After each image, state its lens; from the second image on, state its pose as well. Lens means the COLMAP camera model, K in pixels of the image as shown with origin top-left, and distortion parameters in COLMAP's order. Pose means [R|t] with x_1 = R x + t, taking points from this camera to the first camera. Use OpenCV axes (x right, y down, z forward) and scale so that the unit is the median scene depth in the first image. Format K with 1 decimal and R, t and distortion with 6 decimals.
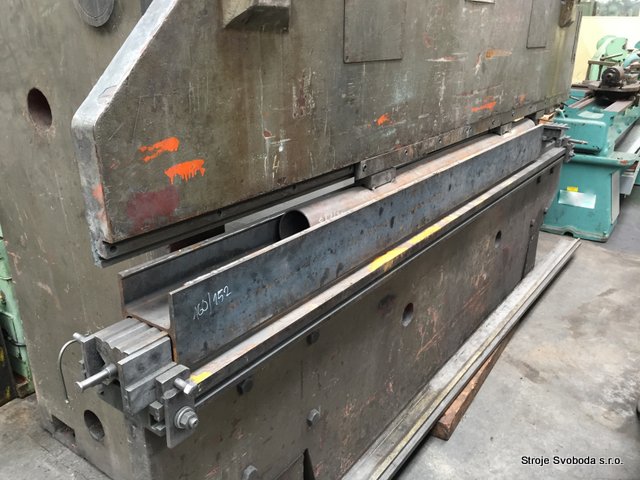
lens RADIAL K [[550.0, 0, 334.6], [0, 550.0, 239.6], [0, 0, 1]] dist [0.045851, -0.020022]
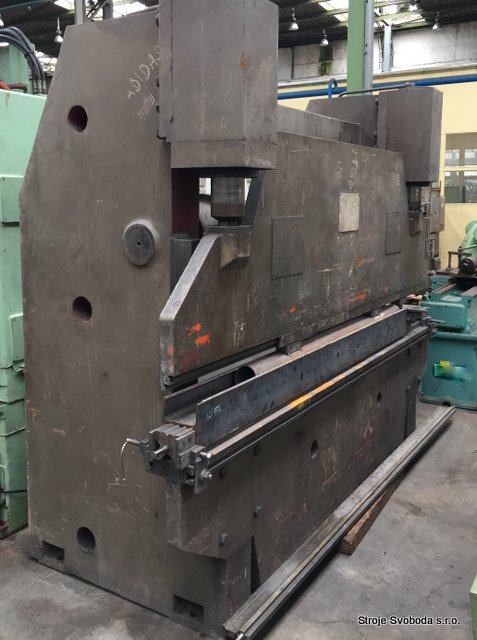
lens RADIAL K [[652.8, 0, 222.2], [0, 652.8, 273.6], [0, 0, 1]] dist [0.052254, -0.023861]
pose [[0.999028, -0.018073, 0.040199, -0.148253], [0.027615, 0.967509, -0.251322, 0.115252], [-0.034350, 0.252188, 0.967068, -0.652075]]
